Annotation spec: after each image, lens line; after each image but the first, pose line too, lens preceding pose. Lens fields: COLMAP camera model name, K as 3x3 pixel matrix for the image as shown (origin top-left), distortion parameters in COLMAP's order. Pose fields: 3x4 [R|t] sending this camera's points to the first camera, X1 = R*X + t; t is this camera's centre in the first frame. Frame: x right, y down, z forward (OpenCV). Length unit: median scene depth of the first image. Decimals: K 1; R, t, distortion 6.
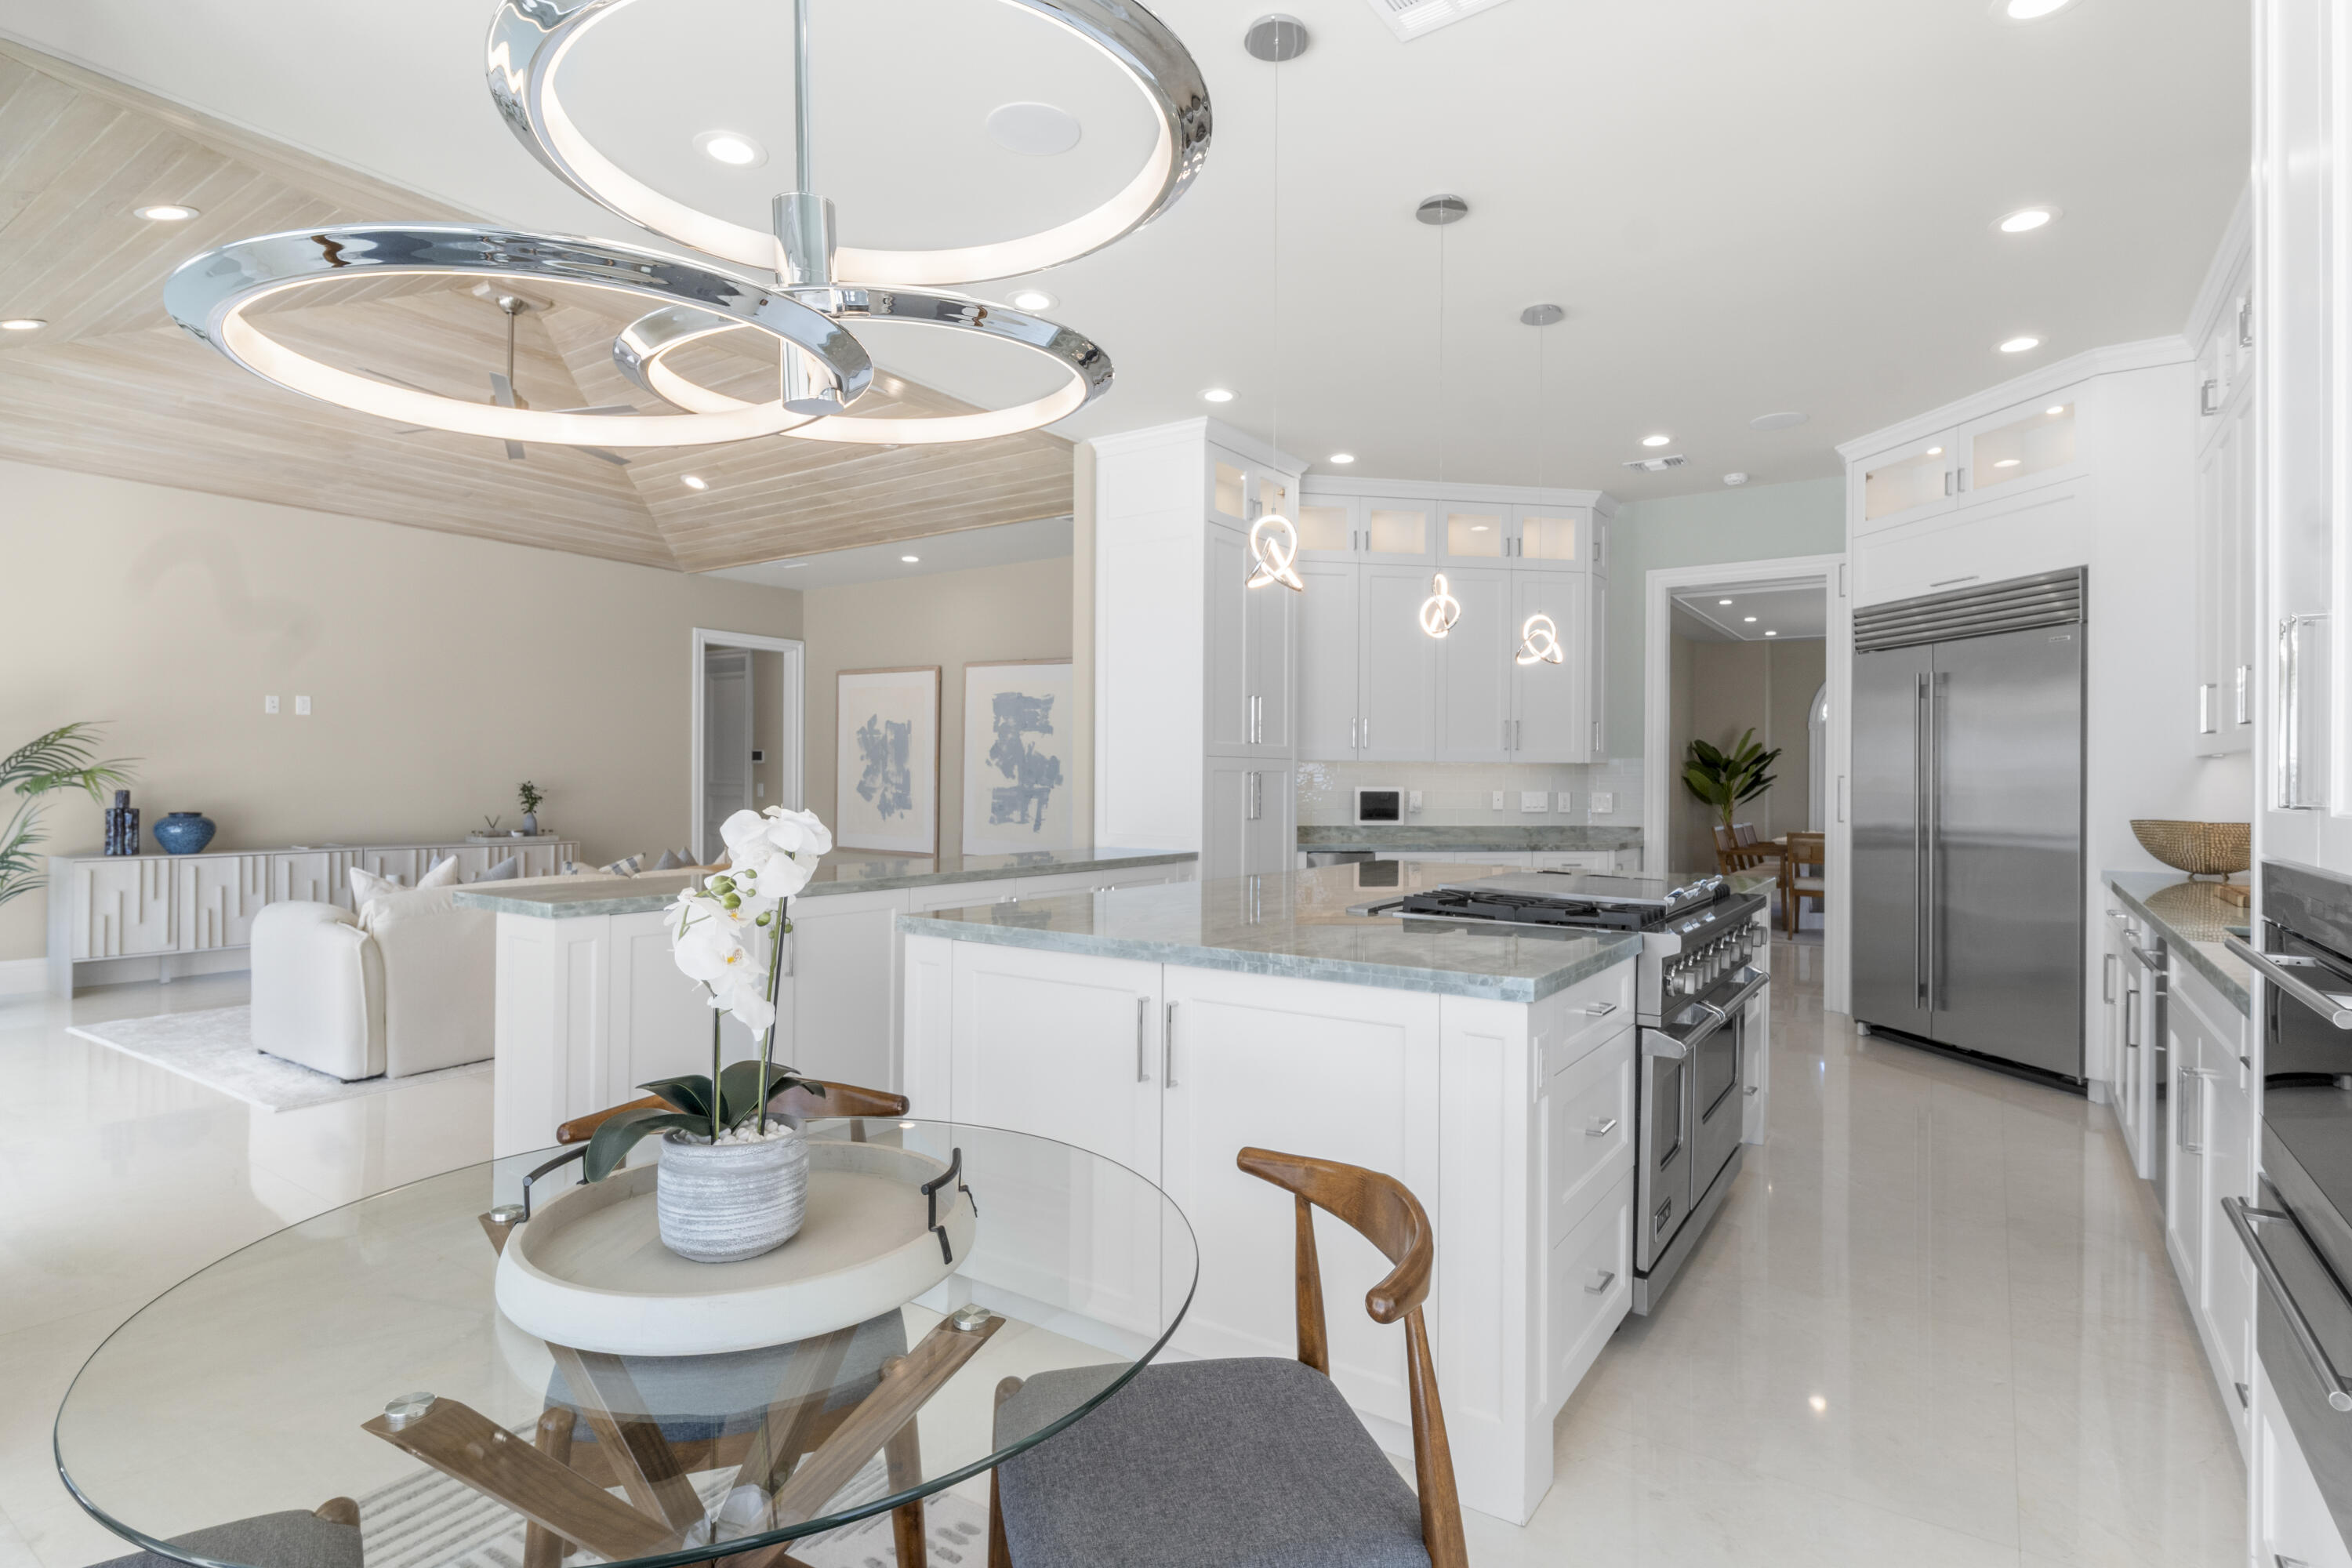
lens RADIAL K [[1182.1, 0, 1180.6], [0, 1182.1, 779.3], [0, 0, 1]] dist [0.001747, 0.000337]
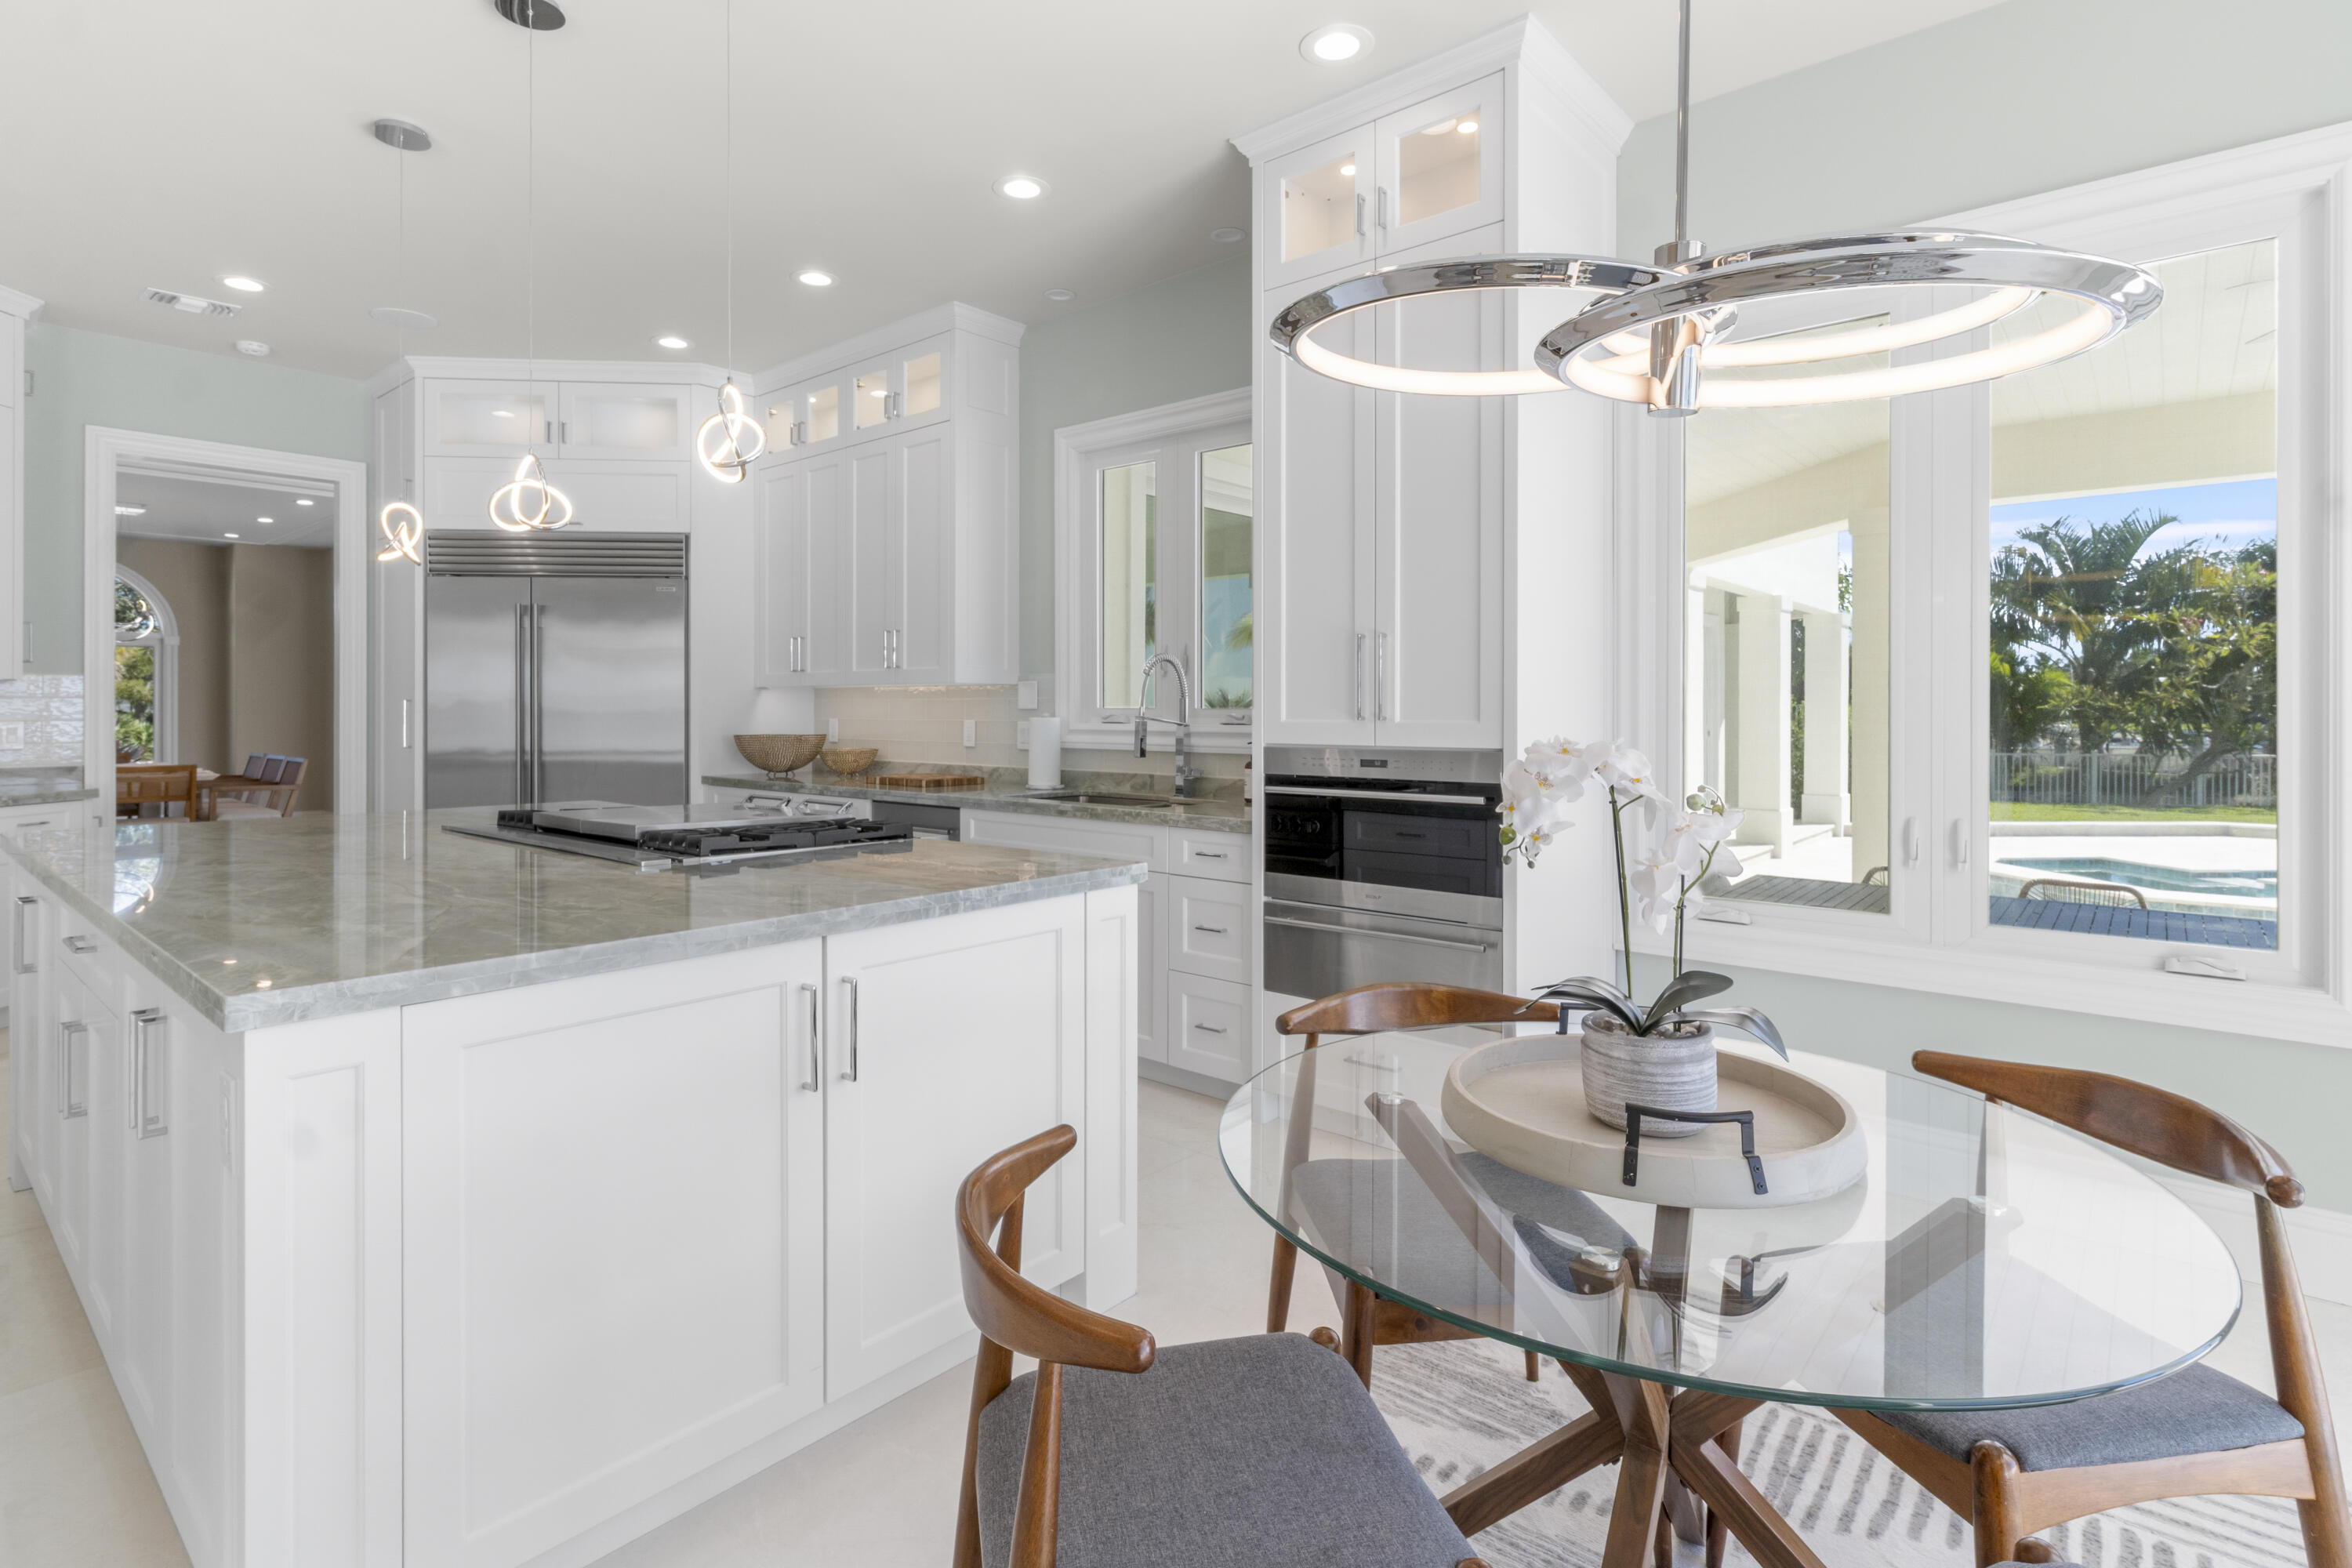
lens RADIAL K [[1151.2, 0, 1176.7], [0, 1151.2, 723.7], [0, 0, 1]] dist [-0.001272, -0.000516]
pose [[0.109835, -0.016022, 0.993821, -0.394203], [-0.003378, 0.999858, 0.016493, -0.001049], [-0.993944, -0.005168, 0.109765, 0.350366]]
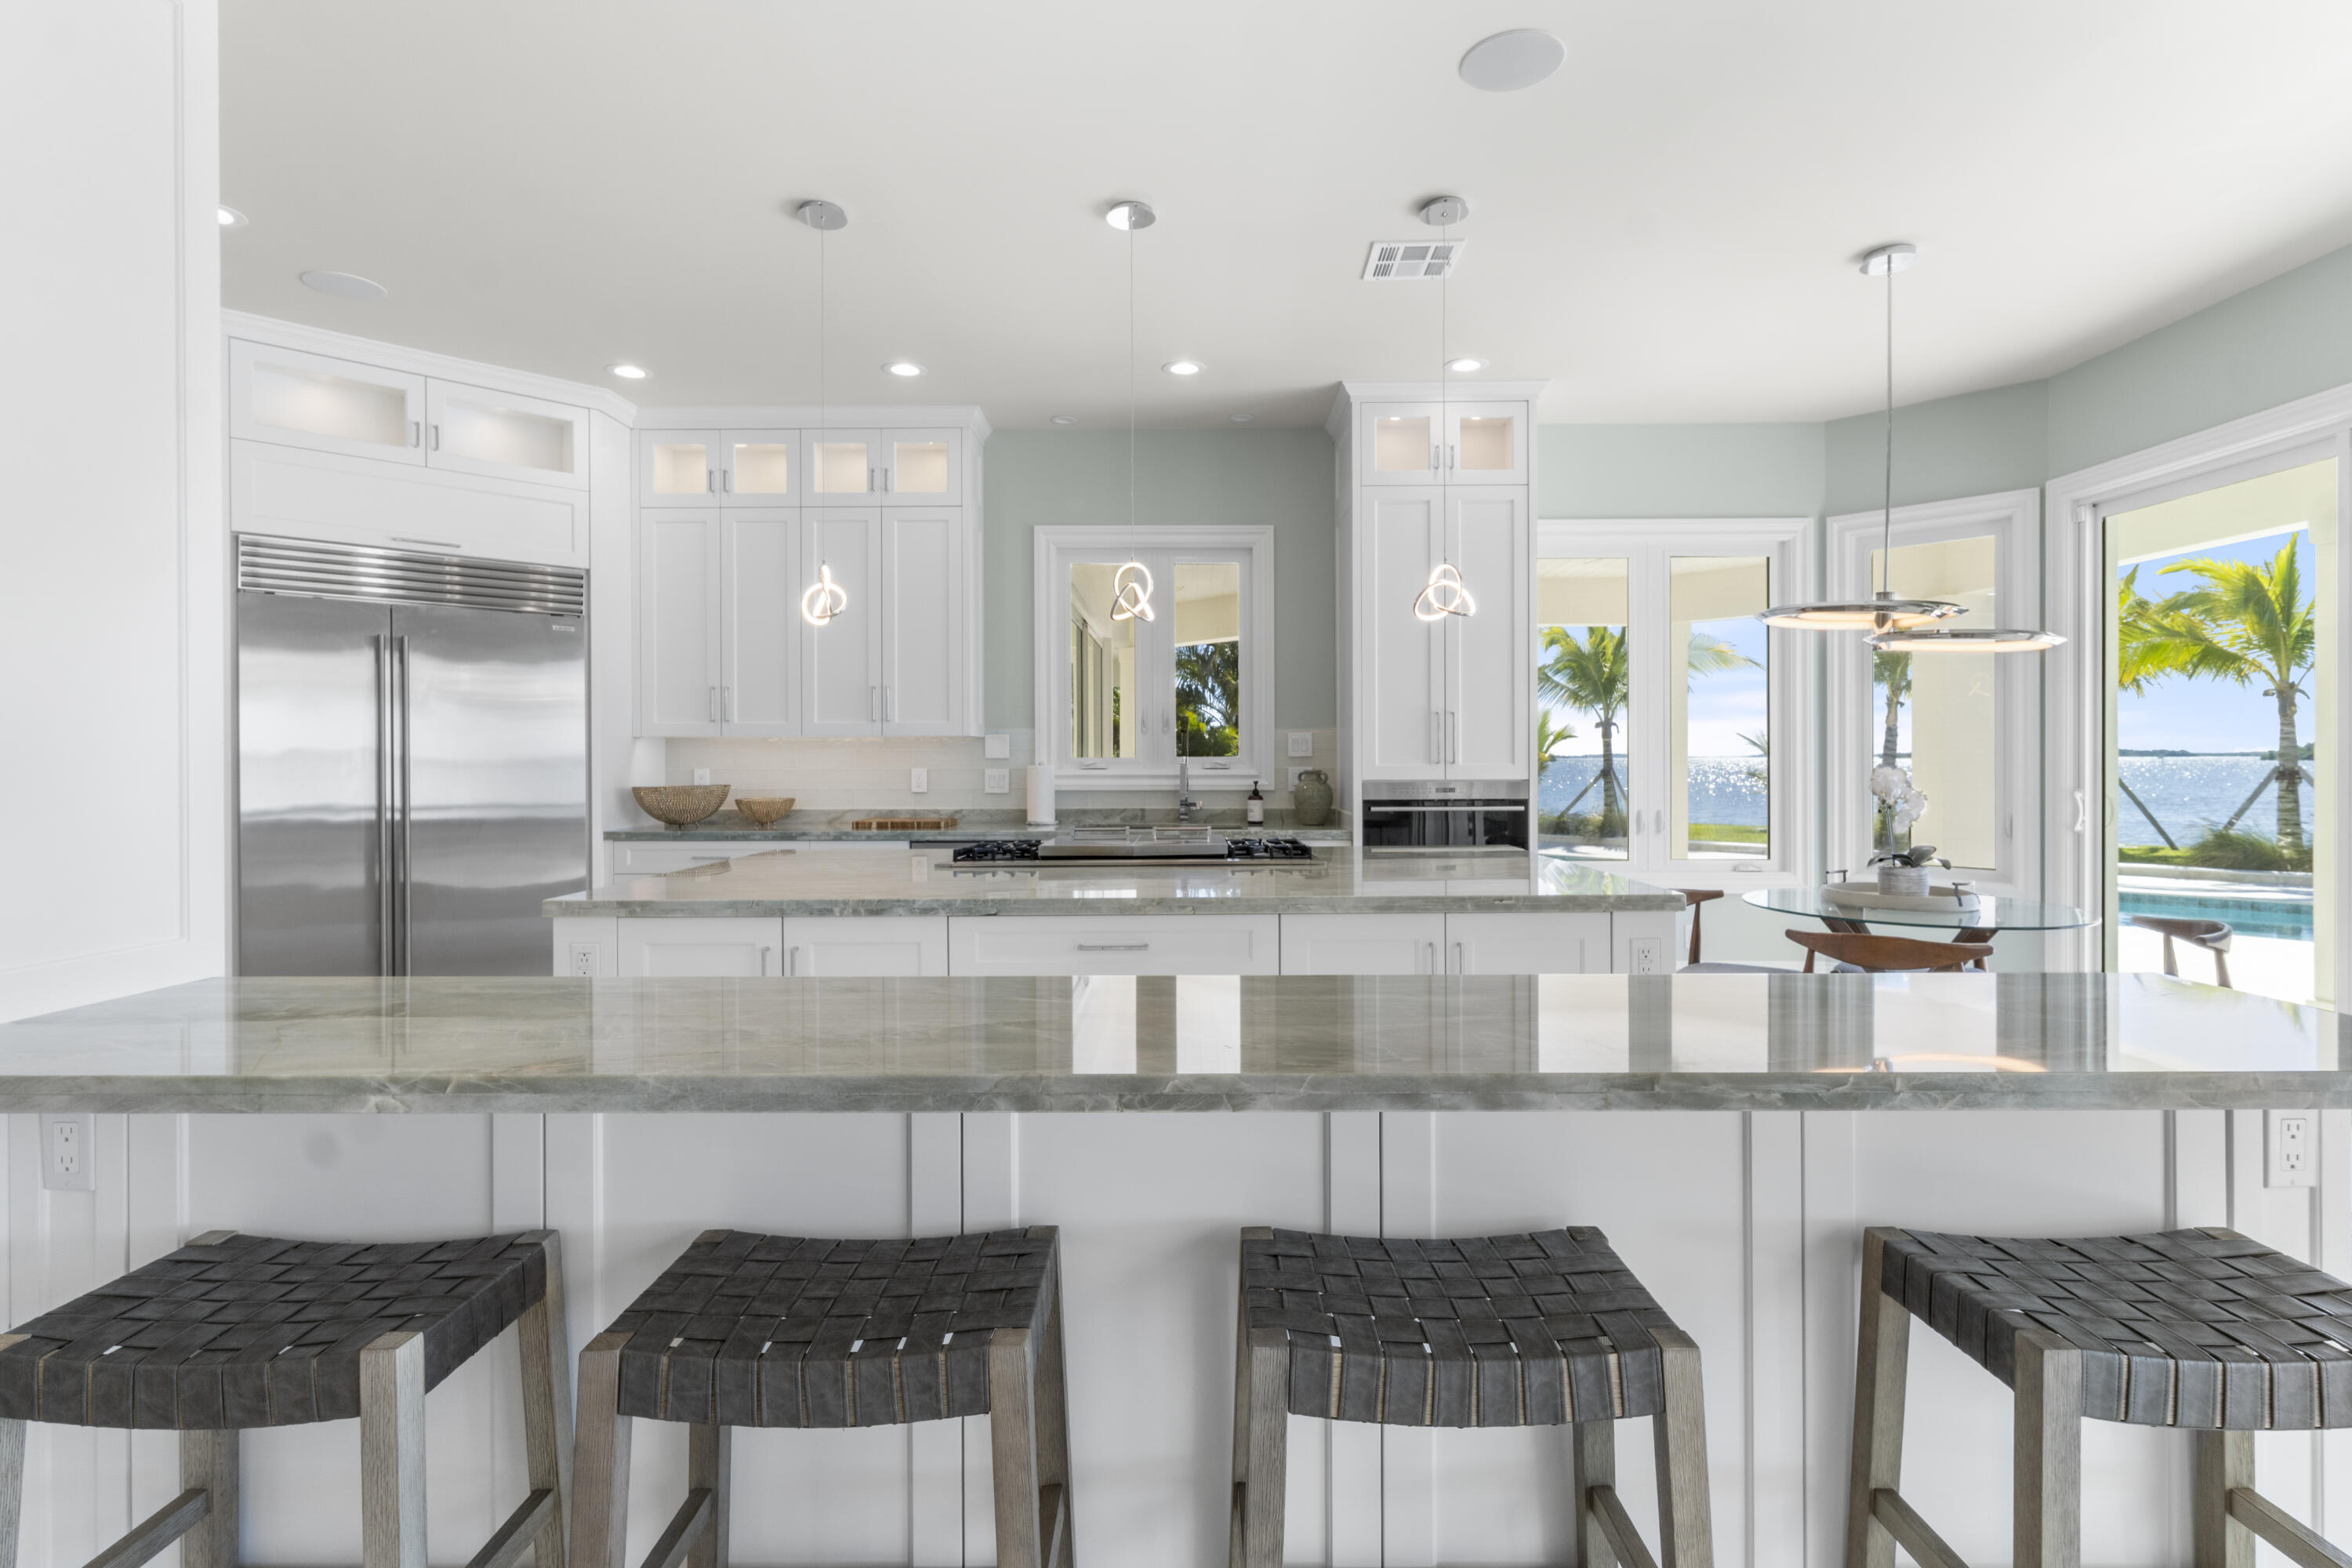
lens RADIAL K [[1136.2, 0, 1176.3], [0, 1136.2, 763.6], [0, 0, 1]] dist [-0.001196, -0.000095]
pose [[-0.557562, -0.007341, 0.830103, -0.479744], [-0.001956, 0.999970, 0.007530, -0.000318], [-0.830133, 0.002574, -0.557560, 1.142241]]
